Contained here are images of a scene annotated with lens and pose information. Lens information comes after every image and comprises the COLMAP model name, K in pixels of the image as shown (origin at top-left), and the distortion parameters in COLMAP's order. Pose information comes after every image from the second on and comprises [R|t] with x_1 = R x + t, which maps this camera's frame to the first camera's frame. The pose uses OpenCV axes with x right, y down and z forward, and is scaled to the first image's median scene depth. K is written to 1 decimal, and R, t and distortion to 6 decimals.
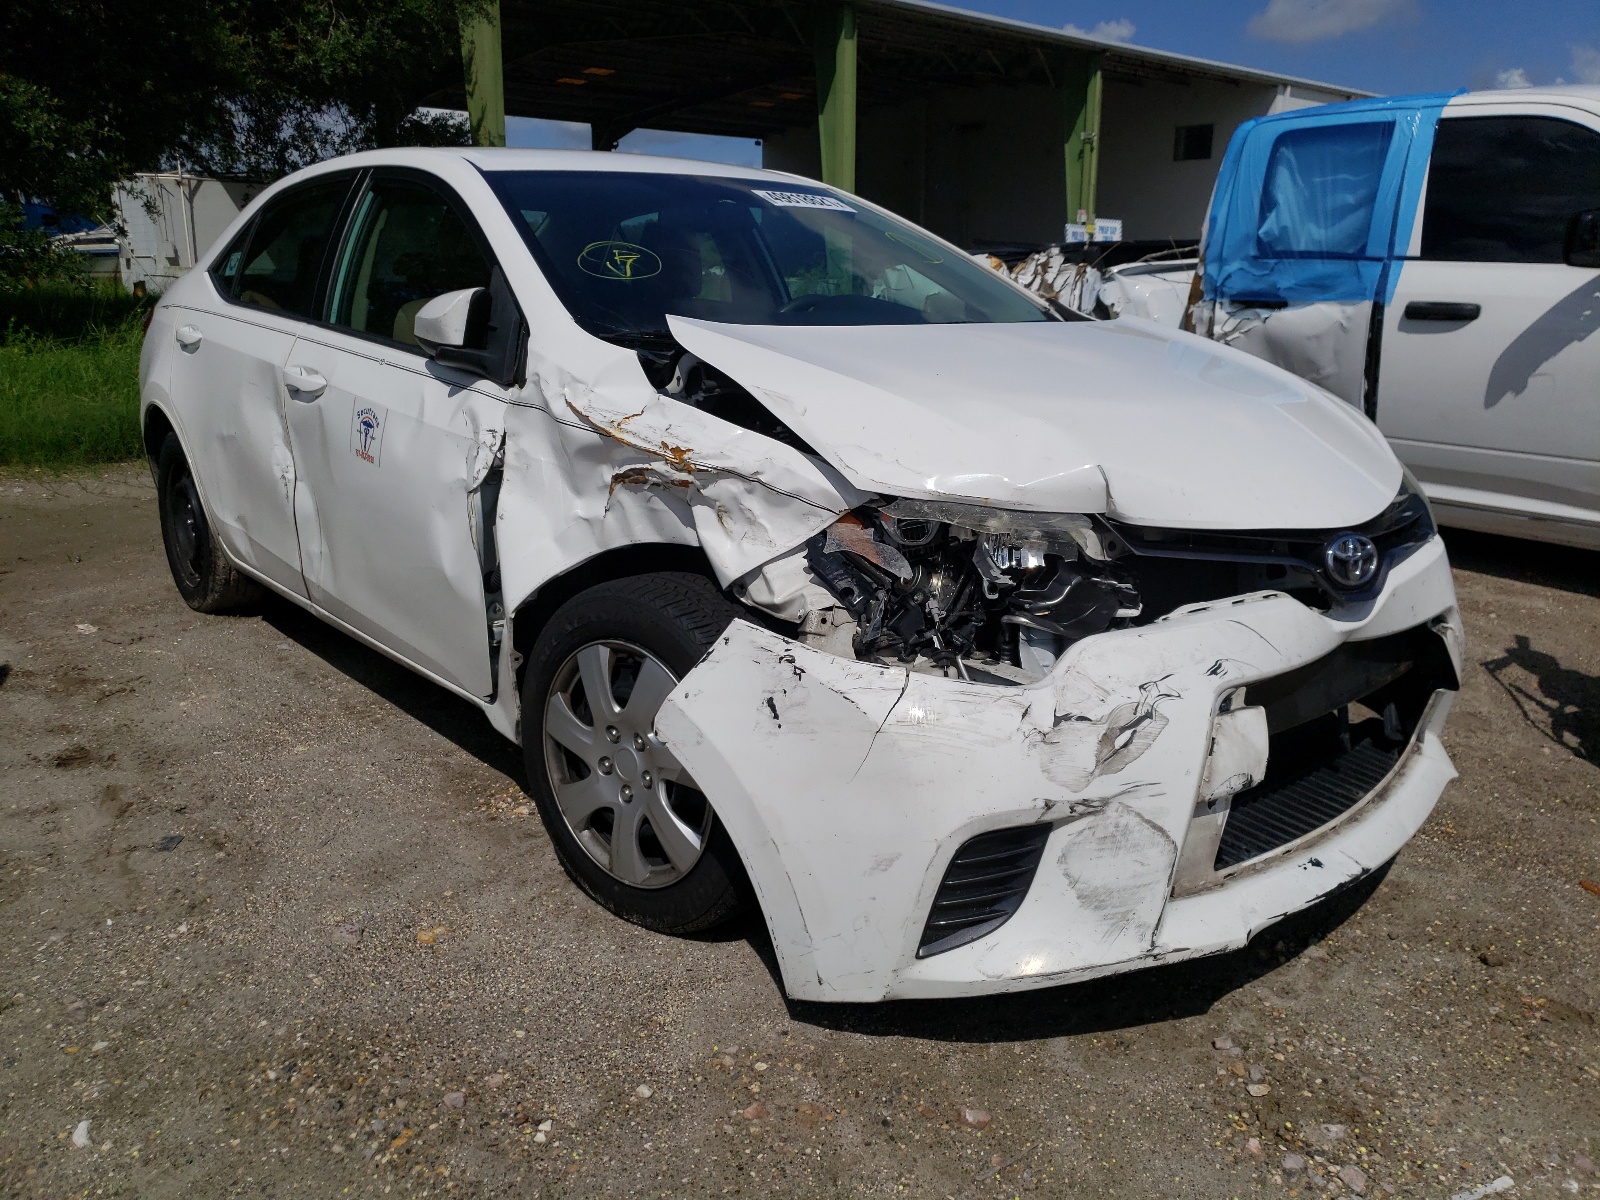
lens RADIAL K [[1222.9, 0, 804.6], [0, 1222.9, 596.3], [0, 0, 1]] dist [0.013758, -0.007299]
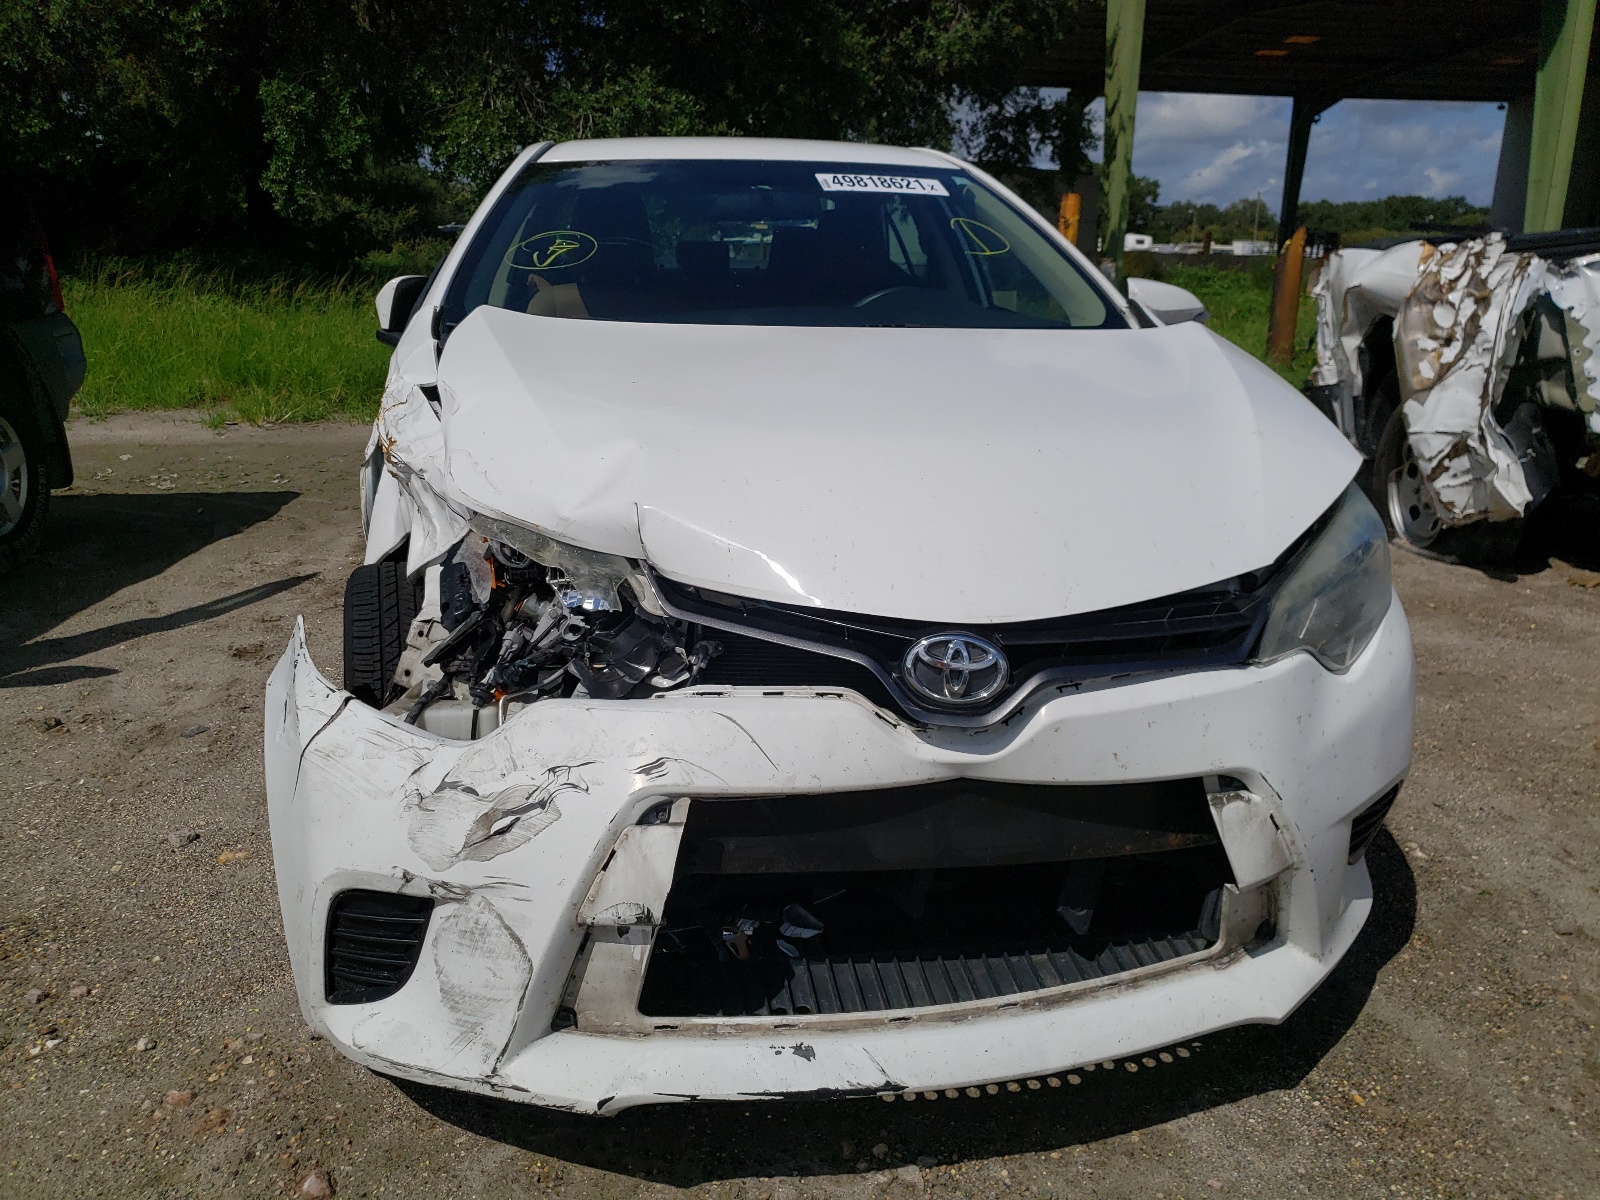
lens RADIAL K [[1222.9, 0, 804.7], [0, 1222.9, 603.7], [0, 0, 1]] dist [0.013758, -0.007299]
pose [[0.852626, 0.149952, -0.500544, 0.760955], [-0.141179, 0.988420, 0.055625, -0.100386], [0.503089, 0.023239, 0.863922, 0.336854]]
